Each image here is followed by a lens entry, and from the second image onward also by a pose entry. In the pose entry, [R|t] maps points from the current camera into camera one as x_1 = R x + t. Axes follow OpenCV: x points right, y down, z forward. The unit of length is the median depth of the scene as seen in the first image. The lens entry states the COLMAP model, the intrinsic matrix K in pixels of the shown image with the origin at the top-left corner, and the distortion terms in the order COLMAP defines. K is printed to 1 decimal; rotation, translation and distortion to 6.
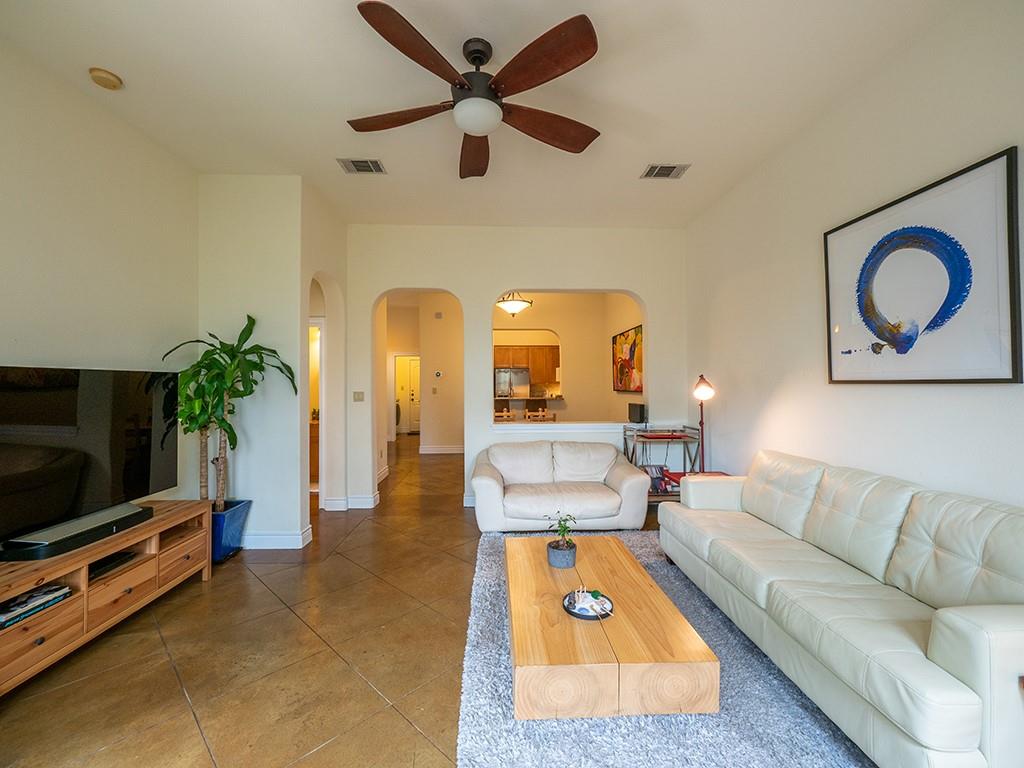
lens RADIAL K [[430.5, 0, 517.2], [0, 430.5, 379.8], [0, 0, 1]] dist [-0.003907, -0.000645]
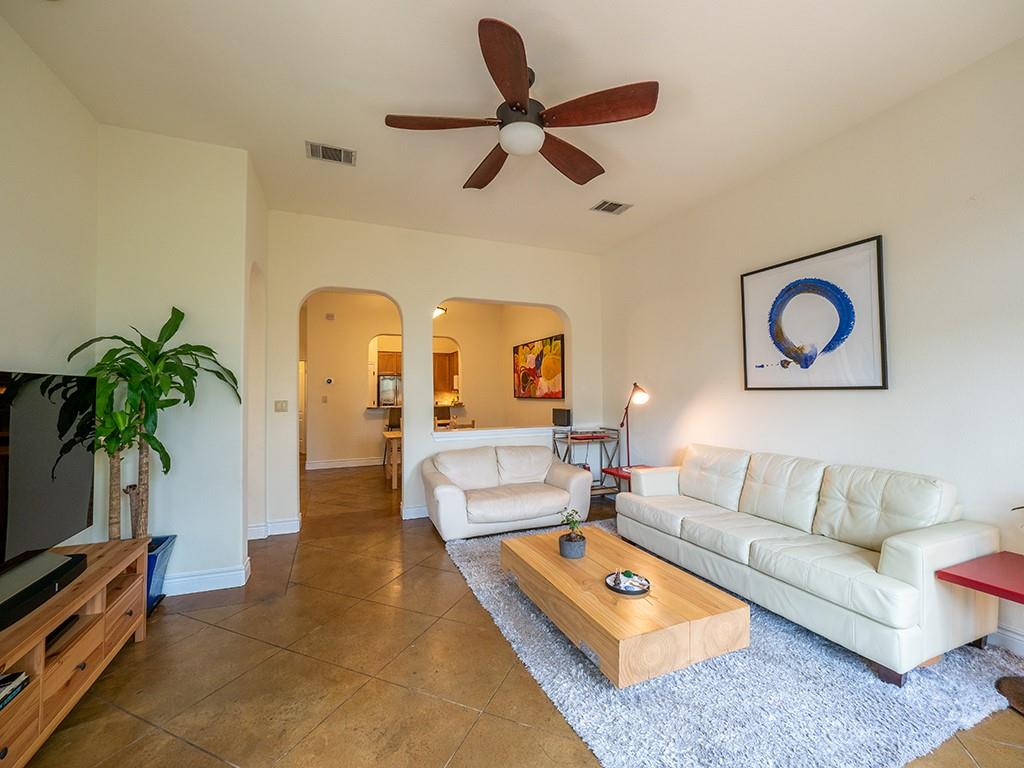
lens RADIAL K [[428.5, 0, 517.7], [0, 428.5, 380.6], [0, 0, 1]] dist [-0.002311, 0.000514]
pose [[0.937613, 0.005964, 0.347630, -0.328679], [-0.000317, 0.999867, -0.016299, 0.001495], [-0.347681, 0.015172, 0.937490, 0.015071]]
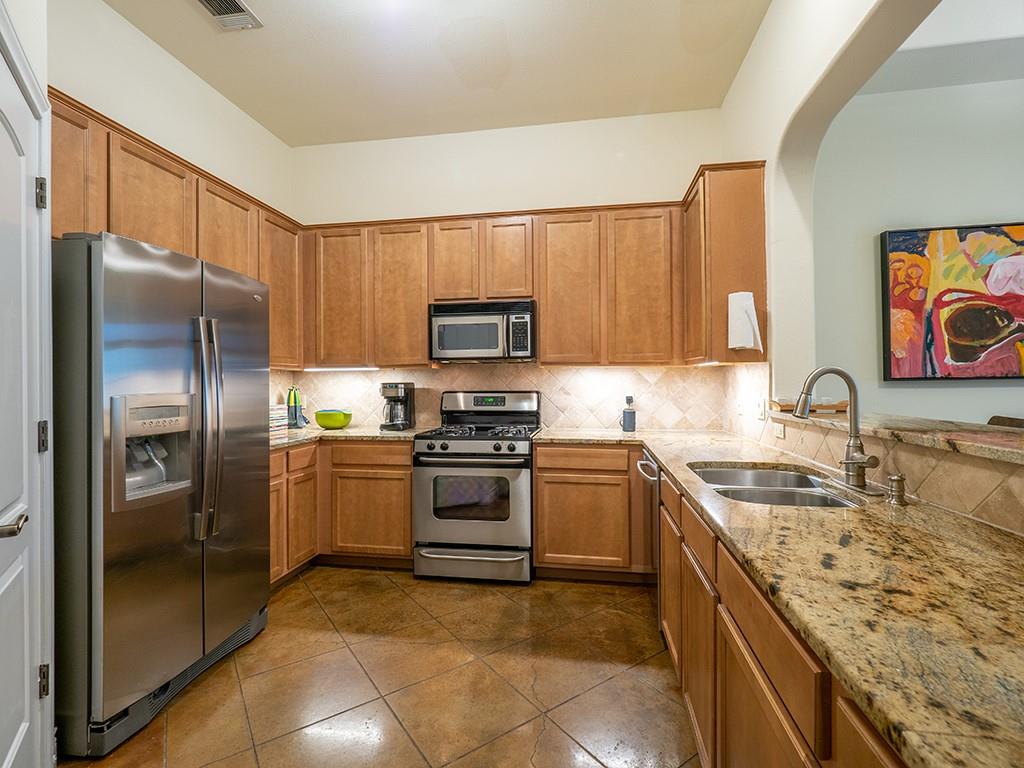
lens RADIAL K [[482.4, 0, 517.8], [0, 482.4, 377.9], [0, 0, 1]] dist [0.000643, 0.000966]
pose [[0.202079, 0.012466, 0.979290, -0.575248], [0.000668, 0.999917, -0.012867, 0.069064], [-0.979369, 0.003254, 0.202054, 2.969128]]
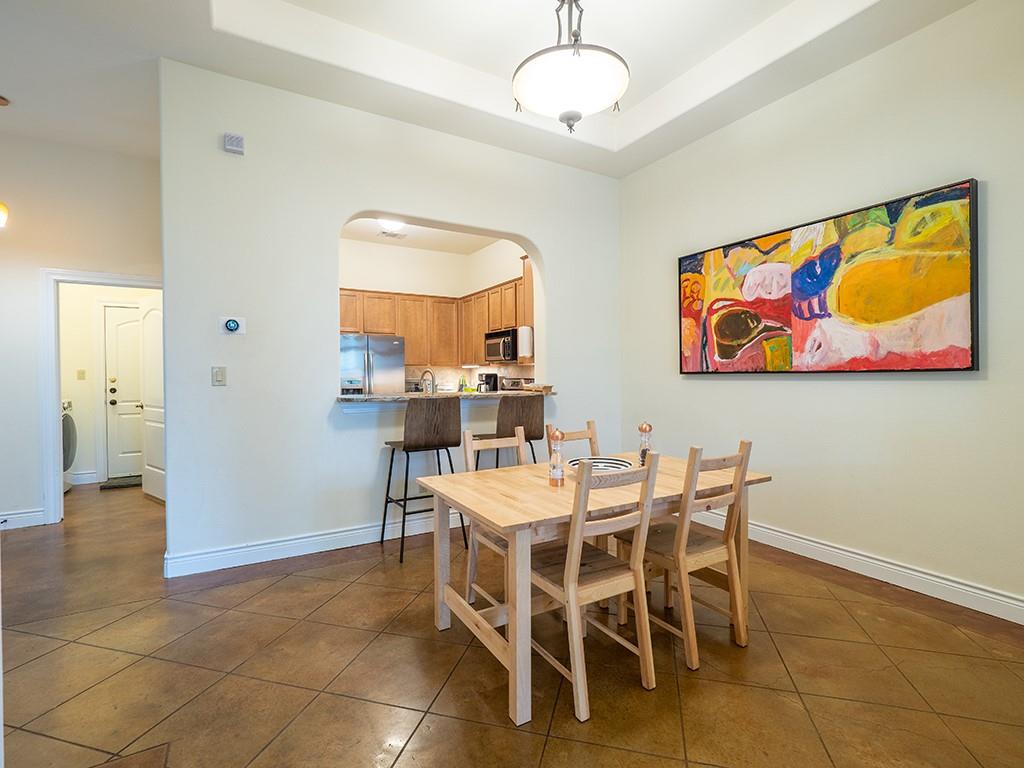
lens RADIAL K [[482.4, 0, 517.8], [0, 482.4, 377.9], [0, 0, 1]] dist [0.000643, 0.000966]
pose [[0.883861, -0.004525, 0.467729, -0.430728], [-0.002367, 0.999897, 0.014146, 0.055521], [-0.467745, -0.013610, 0.883759, 1.502874]]
